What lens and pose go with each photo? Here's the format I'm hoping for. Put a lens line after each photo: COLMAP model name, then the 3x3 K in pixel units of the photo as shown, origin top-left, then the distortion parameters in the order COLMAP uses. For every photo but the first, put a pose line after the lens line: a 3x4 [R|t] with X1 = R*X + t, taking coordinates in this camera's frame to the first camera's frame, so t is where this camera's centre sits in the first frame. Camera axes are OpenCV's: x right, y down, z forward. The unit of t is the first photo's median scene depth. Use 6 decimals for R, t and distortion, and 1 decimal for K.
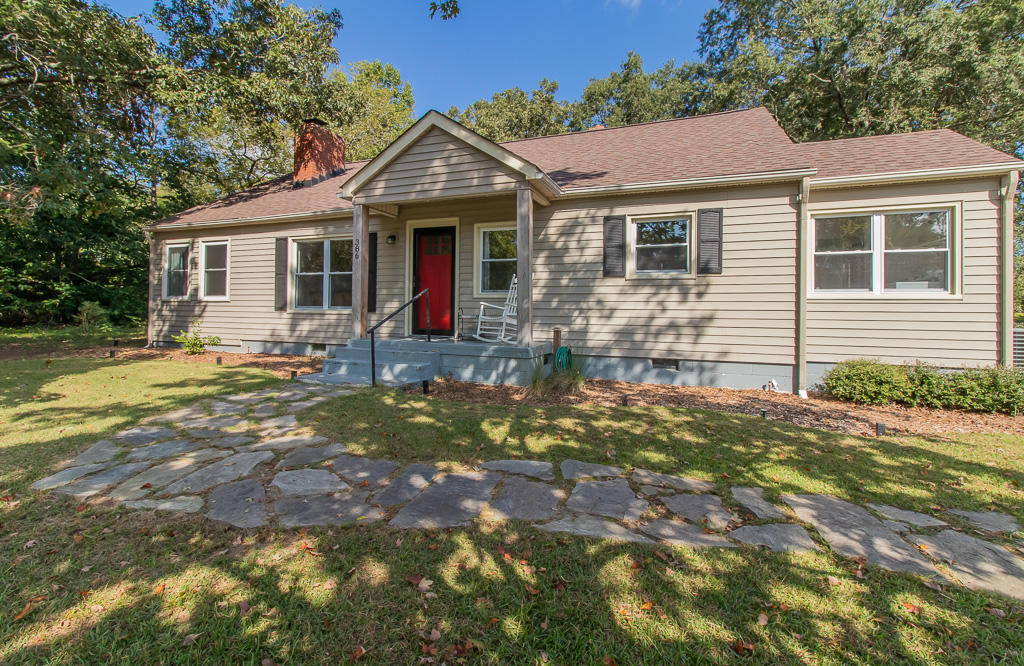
lens RADIAL K [[465.4, 0, 509.0], [0, 465.4, 313.6], [0, 0, 1]] dist [0.002021, 0.000374]
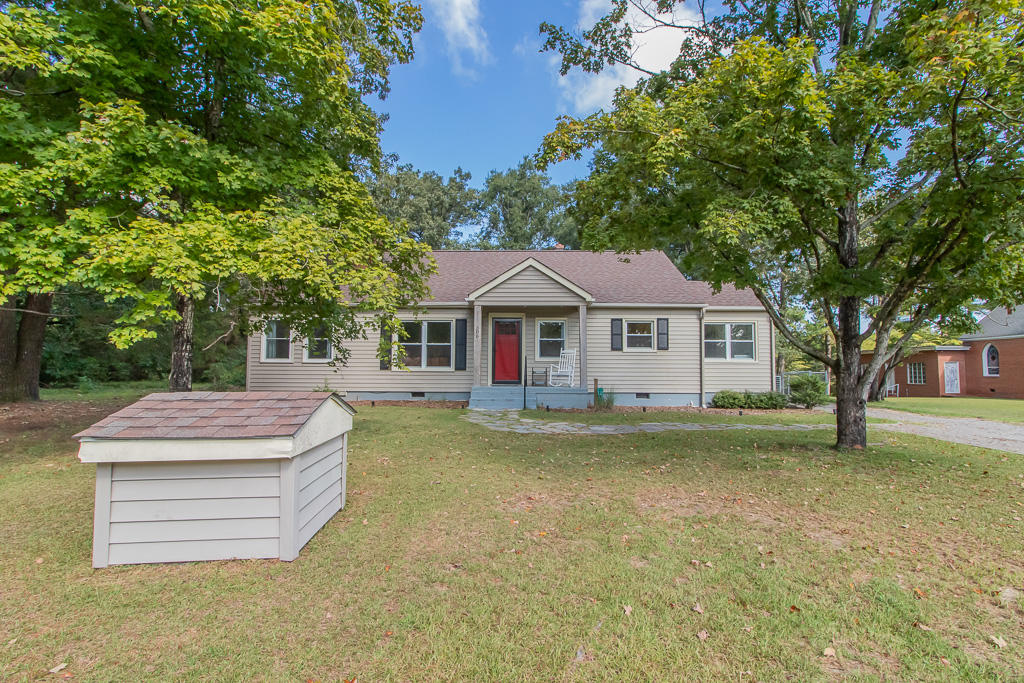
lens RADIAL K [[502.9, 0, 515.6], [0, 502.9, 352.8], [0, 0, 1]] dist [0.001322, 0.000398]
pose [[0.930170, 0.005945, 0.367081, -0.940527], [0.006234, 0.999469, -0.031985, -0.007459], [-0.367076, 0.032040, 0.929639, -0.776920]]
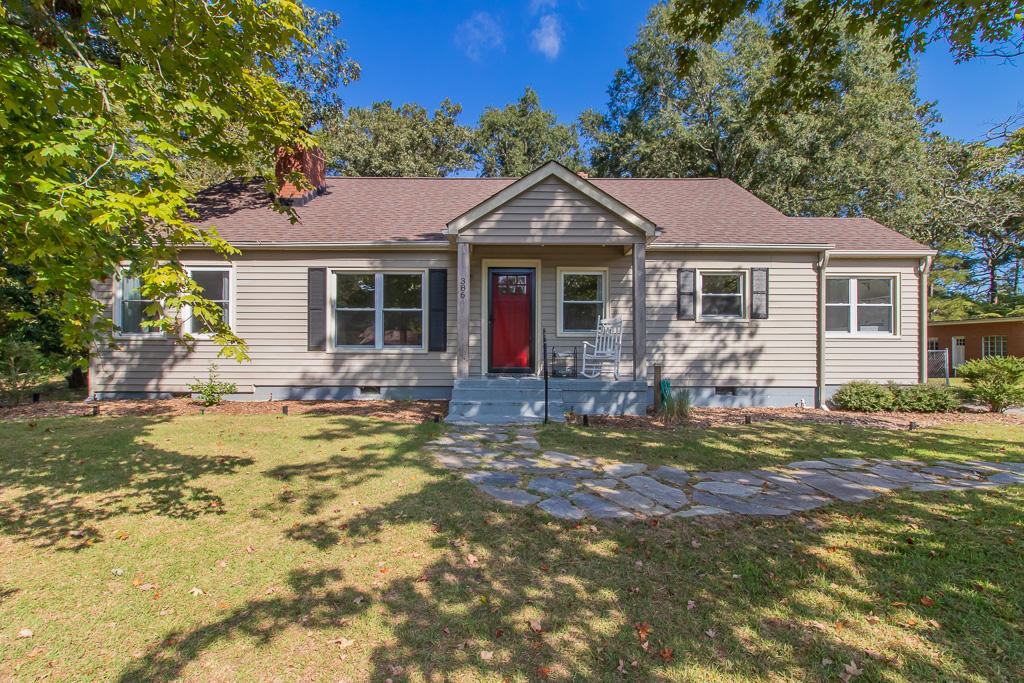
lens RADIAL K [[502.9, 0, 515.6], [0, 502.9, 352.8], [0, 0, 1]] dist [0.001322, 0.000398]
pose [[0.927633, -0.014202, 0.373224, -0.683707], [0.008364, 0.999816, 0.017255, -0.020692], [-0.373400, -0.012885, 0.927581, -0.032680]]
